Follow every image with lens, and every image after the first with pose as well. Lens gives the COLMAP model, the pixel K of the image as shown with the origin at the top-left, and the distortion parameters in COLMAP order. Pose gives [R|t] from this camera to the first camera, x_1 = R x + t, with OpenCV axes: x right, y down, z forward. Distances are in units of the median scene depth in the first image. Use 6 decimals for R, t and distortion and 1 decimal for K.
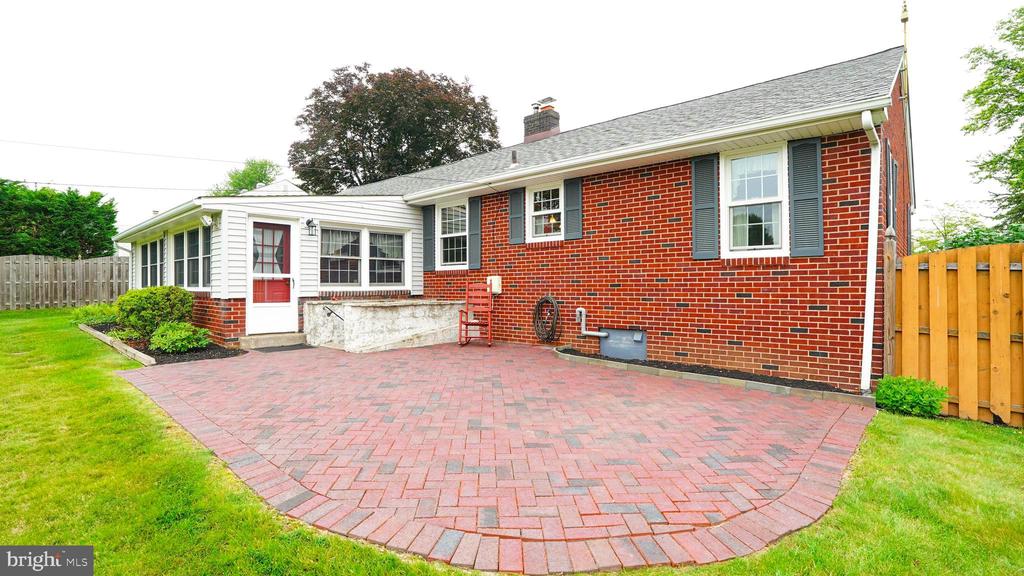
lens RADIAL K [[480.5, 0, 524.2], [0, 480.5, 283.7], [0, 0, 1]] dist [-0.029564, 0.000486]
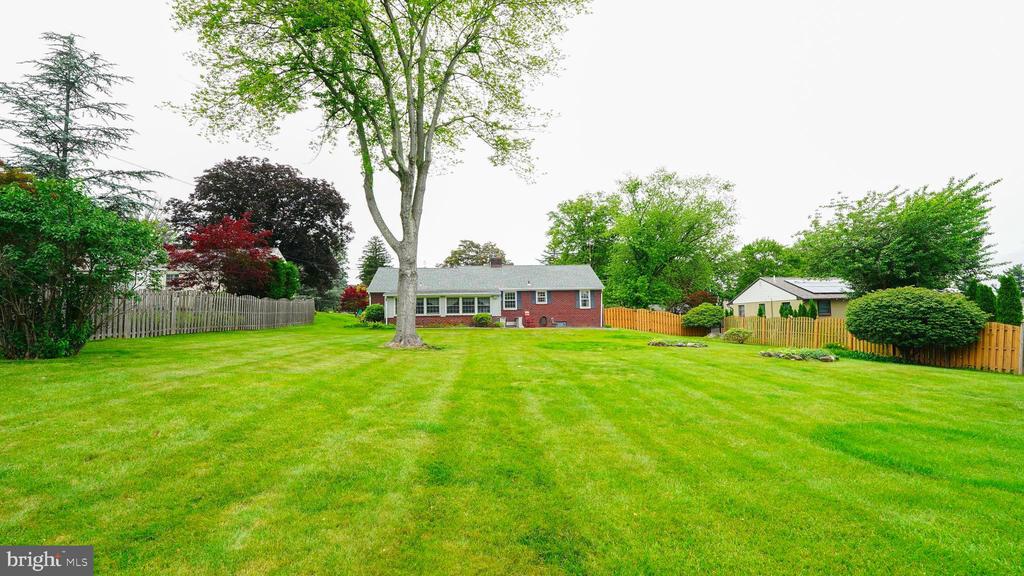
lens RADIAL K [[478.1, 0, 512.7], [0, 478.1, 291.7], [0, 0, 1]] dist [-0.061236, 0.021930]
pose [[0.697047, 0.038681, 0.715981, -3.176050], [0.008336, 0.998039, -0.062035, 0.071401], [-0.716977, 0.049210, 0.695358, -1.811297]]
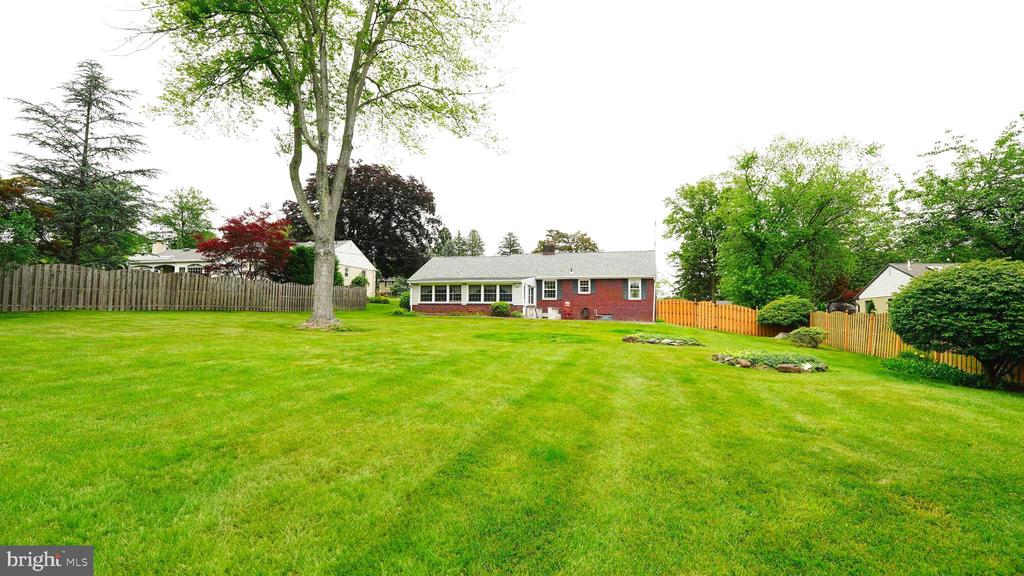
lens RADIAL K [[478.1, 0, 512.7], [0, 478.1, 291.7], [0, 0, 1]] dist [-0.061236, 0.021930]
pose [[0.897115, 0.042471, 0.439751, -2.145201], [-0.020630, 0.998310, -0.054329, 0.119370], [-0.441316, 0.039667, 0.896475, -2.204965]]
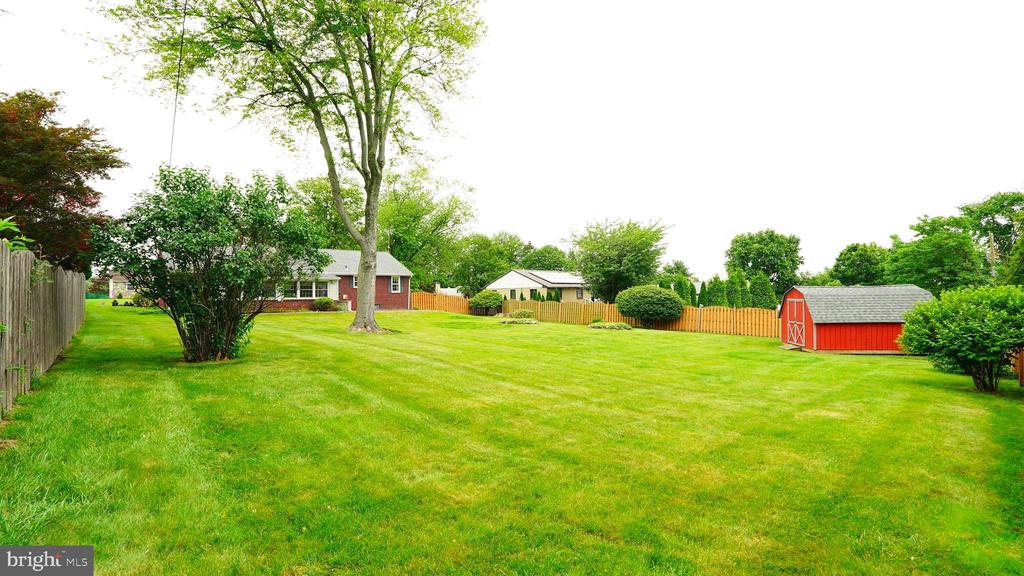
lens RADIAL K [[478.1, 0, 512.7], [0, 478.1, 291.7], [0, 0, 1]] dist [-0.061236, 0.021930]
pose [[0.102890, 0.010822, 0.994634, -4.219455], [0.009101, 0.999889, -0.011820, 0.018212], [-0.994651, 0.010269, 0.102780, -0.931509]]
